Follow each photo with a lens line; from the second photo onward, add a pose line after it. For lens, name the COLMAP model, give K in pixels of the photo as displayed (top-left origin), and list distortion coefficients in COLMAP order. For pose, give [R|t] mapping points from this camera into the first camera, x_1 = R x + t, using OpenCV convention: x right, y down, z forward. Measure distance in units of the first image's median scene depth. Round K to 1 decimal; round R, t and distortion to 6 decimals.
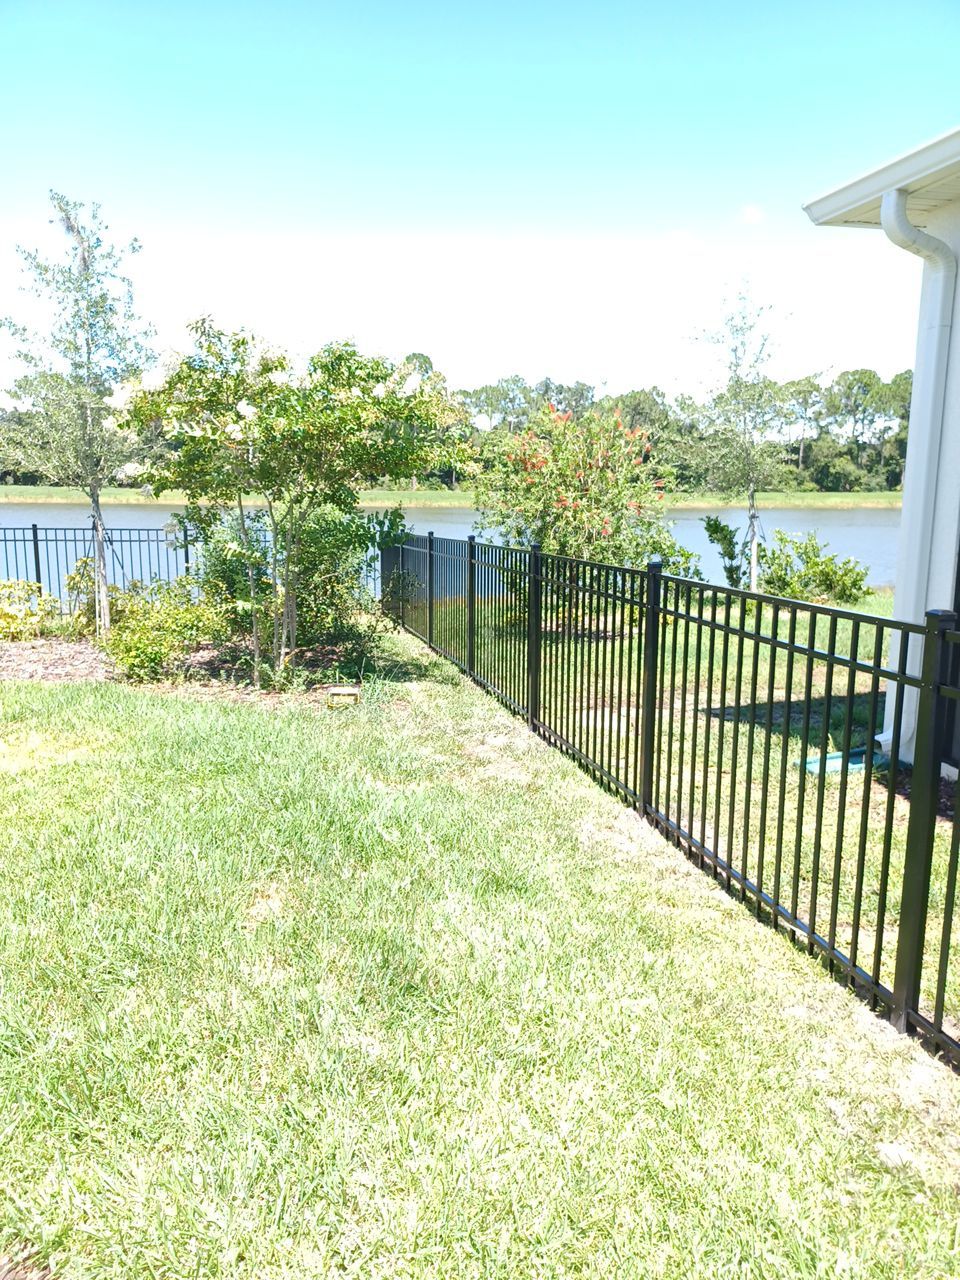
lens RADIAL K [[929.2, 0, 474.2], [0, 929.2, 641.1], [0, 0, 1]] dist [0.061392, -0.030514]
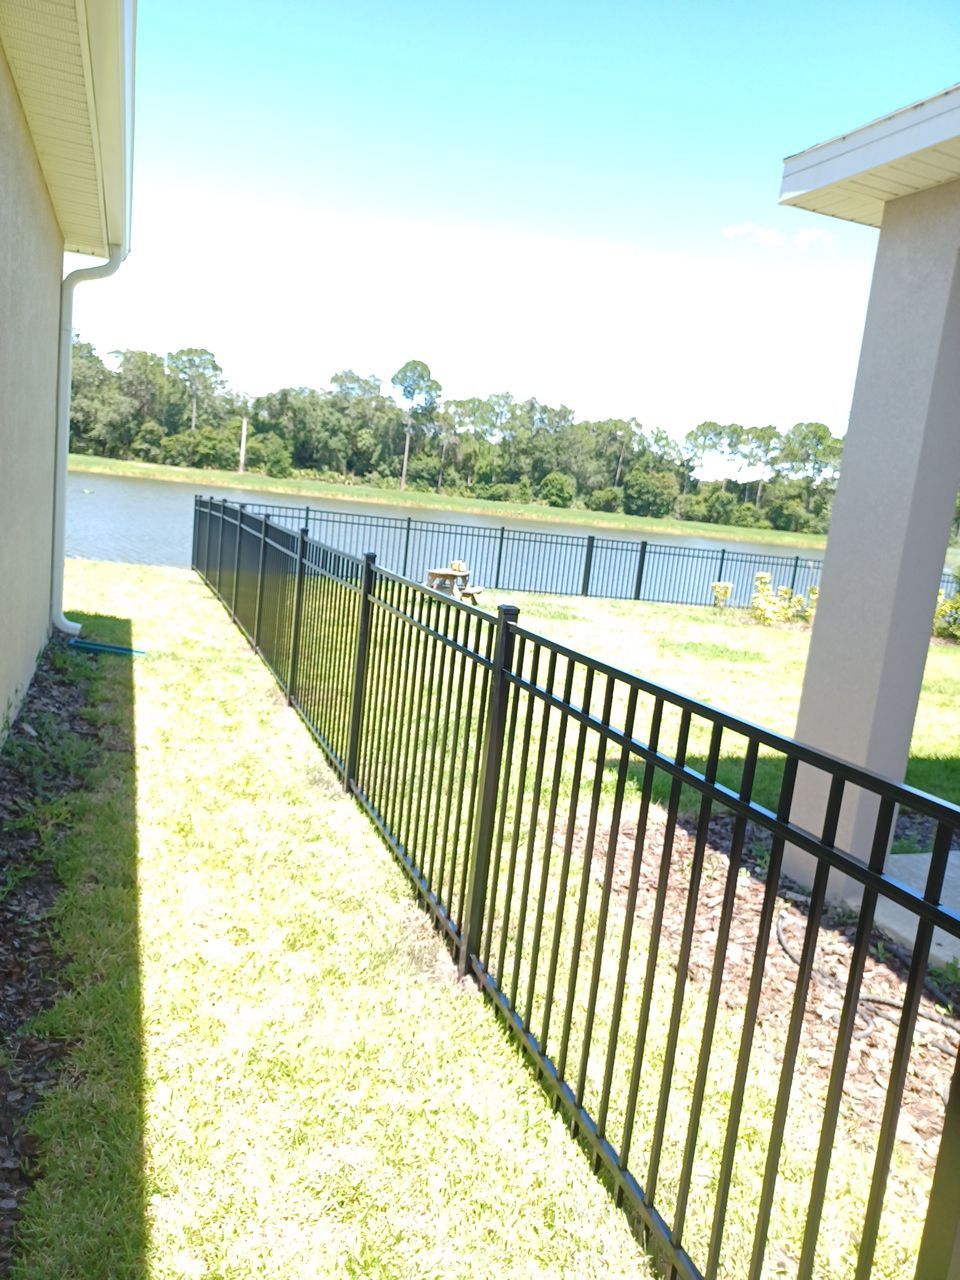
lens RADIAL K [[929.2, 0, 474.2], [0, 929.2, 641.1], [0, 0, 1]] dist [0.061392, -0.030514]
pose [[0.989727, 0.082851, 0.116520, -0.092181], [-0.082743, 0.996554, -0.005774, 0.005603], [-0.116596, -0.003926, 0.993172, -0.045473]]
